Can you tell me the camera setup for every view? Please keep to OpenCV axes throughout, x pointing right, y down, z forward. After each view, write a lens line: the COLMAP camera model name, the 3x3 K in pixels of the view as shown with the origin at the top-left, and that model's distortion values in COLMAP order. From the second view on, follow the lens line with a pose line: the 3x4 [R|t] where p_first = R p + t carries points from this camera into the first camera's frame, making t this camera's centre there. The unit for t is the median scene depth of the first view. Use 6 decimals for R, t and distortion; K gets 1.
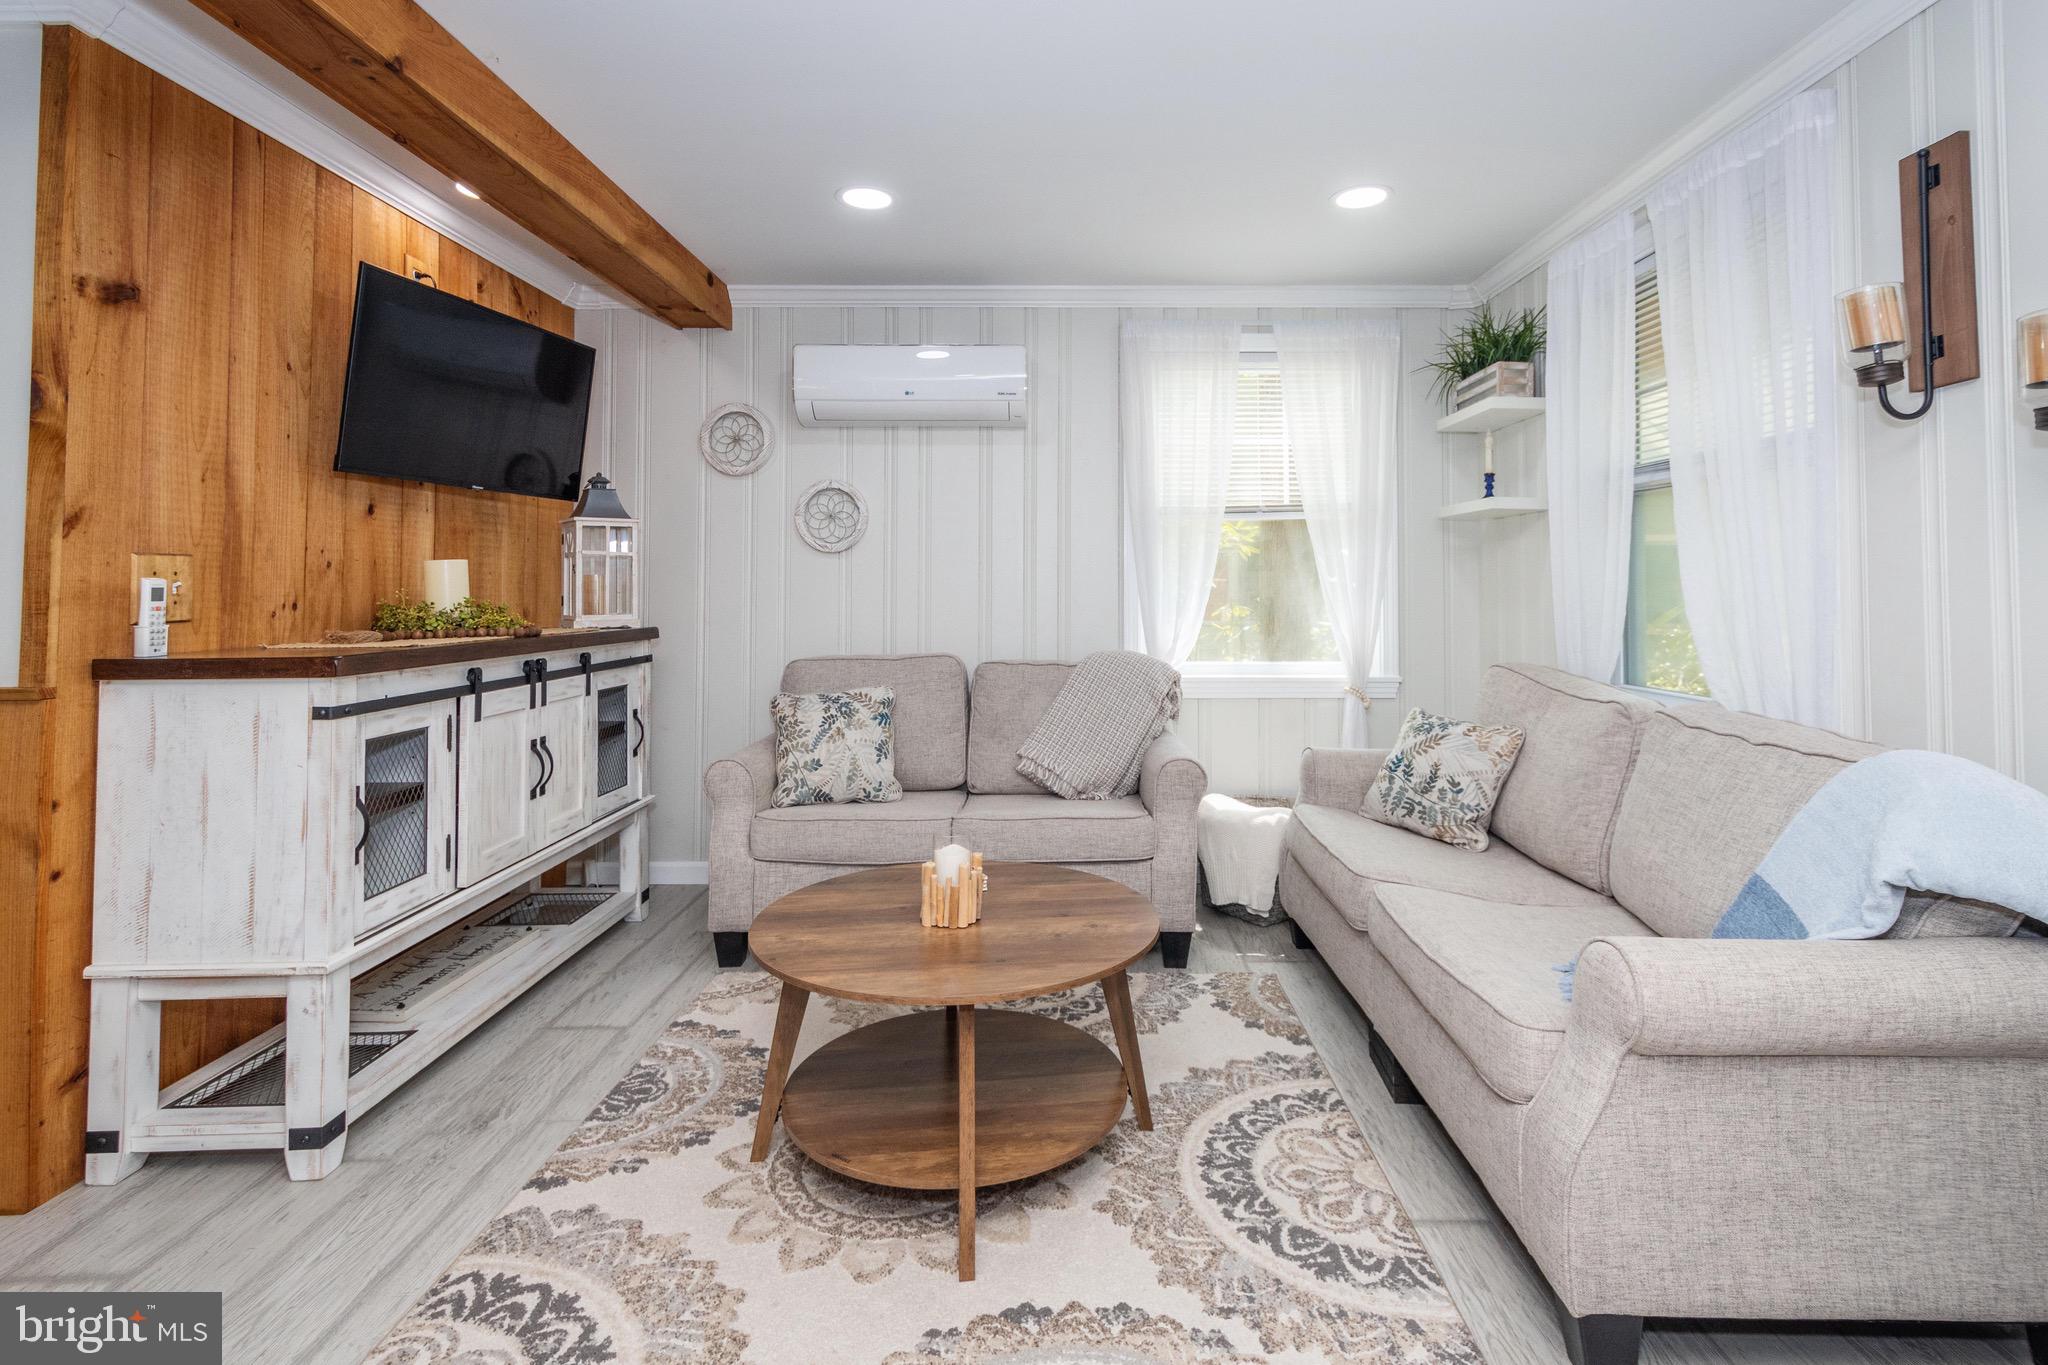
lens RADIAL K [[967.4, 0, 1007.0], [0, 967.4, 561.4], [0, 0, 1]] dist [0.002552, 0.001235]
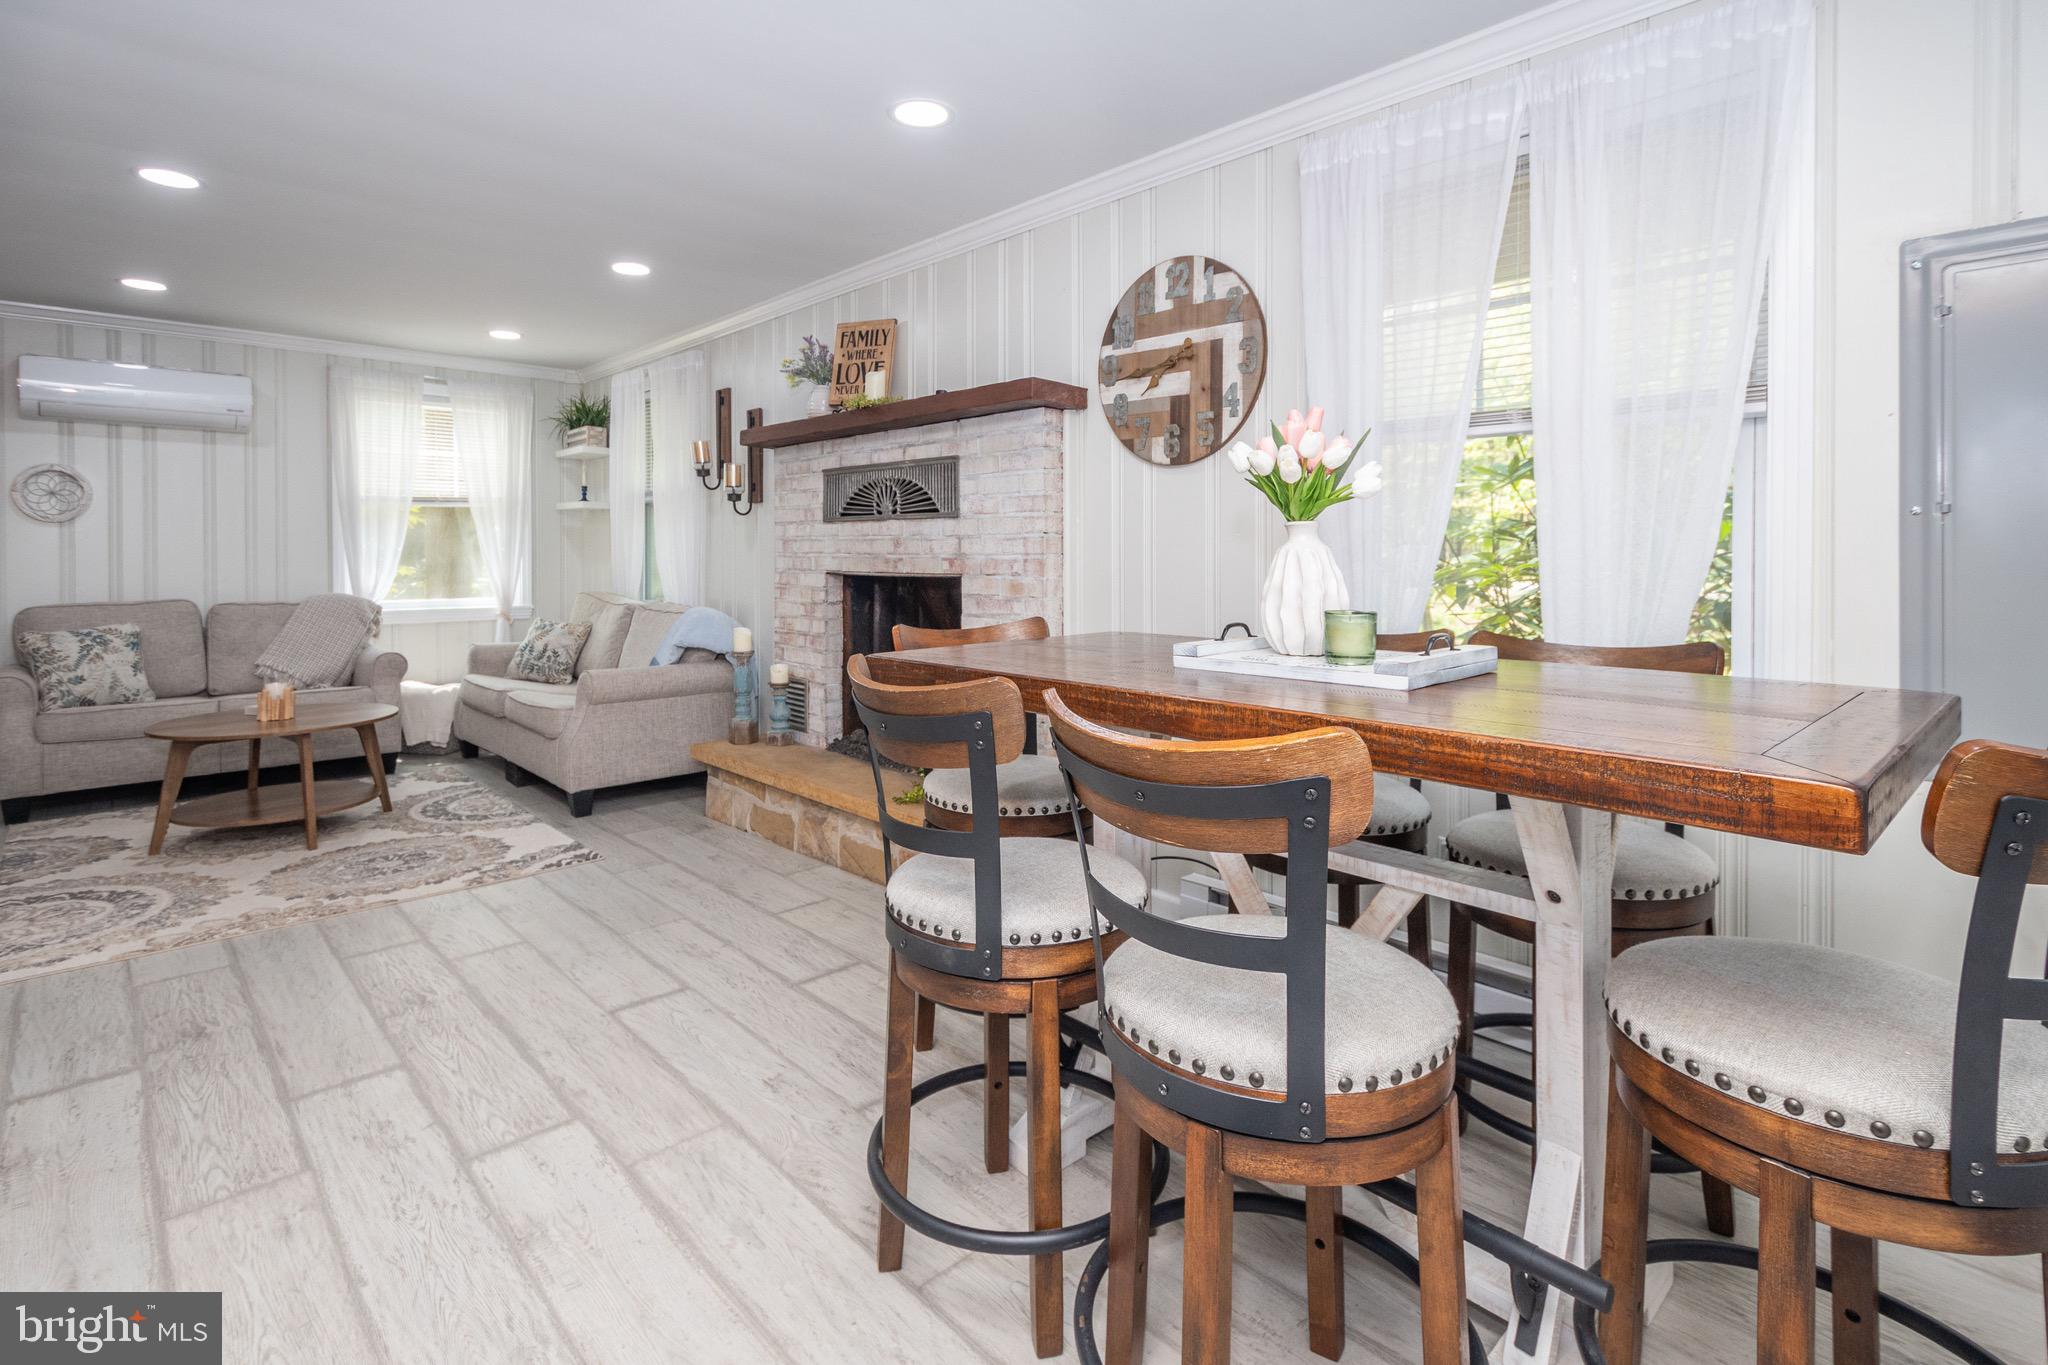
lens RADIAL K [[967.4, 0, 1007.0], [0, 967.4, 561.4], [0, 0, 1]] dist [0.002552, 0.001235]
pose [[0.687675, -0.007899, 0.725975, -0.266110], [-0.019824, 0.999364, 0.029651, -0.021813], [-0.725748, -0.034782, 0.687081, -0.814329]]
